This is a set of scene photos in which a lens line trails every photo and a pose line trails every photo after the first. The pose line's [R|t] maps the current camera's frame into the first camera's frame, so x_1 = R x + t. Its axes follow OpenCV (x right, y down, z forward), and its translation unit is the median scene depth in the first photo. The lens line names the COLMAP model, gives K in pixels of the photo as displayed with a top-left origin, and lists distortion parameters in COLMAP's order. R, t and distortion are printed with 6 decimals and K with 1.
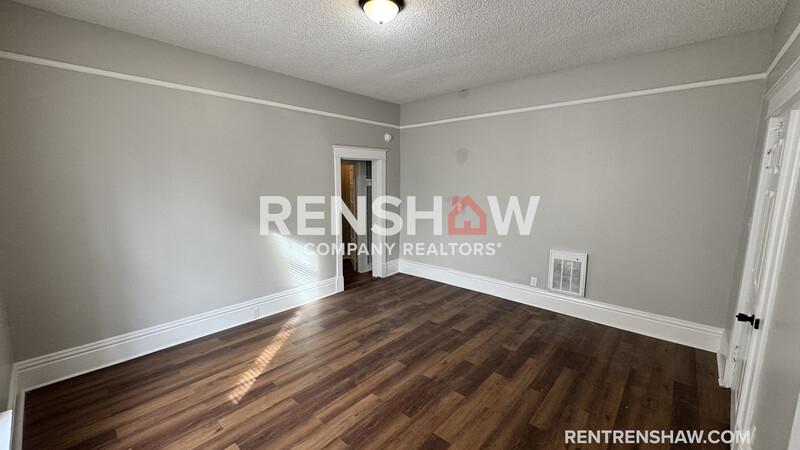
lens RADIAL K [[315.2, 0, 400.0], [0, 315.2, 225.0], [0, 0, 1]] dist [0.000132, 0.000119]
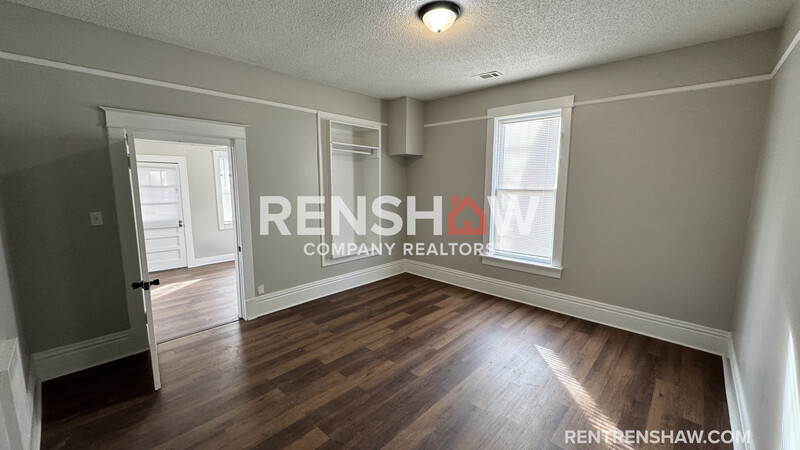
lens RADIAL K [[315.2, 0, 400.0], [0, 315.2, 225.0], [0, 0, 1]] dist [0.000132, 0.000119]
pose [[-0.999734, -0.009768, 0.020886, 0.036886], [-0.003877, 0.964153, 0.265320, -0.259211], [-0.022729, 0.265168, -0.963934, 1.921562]]
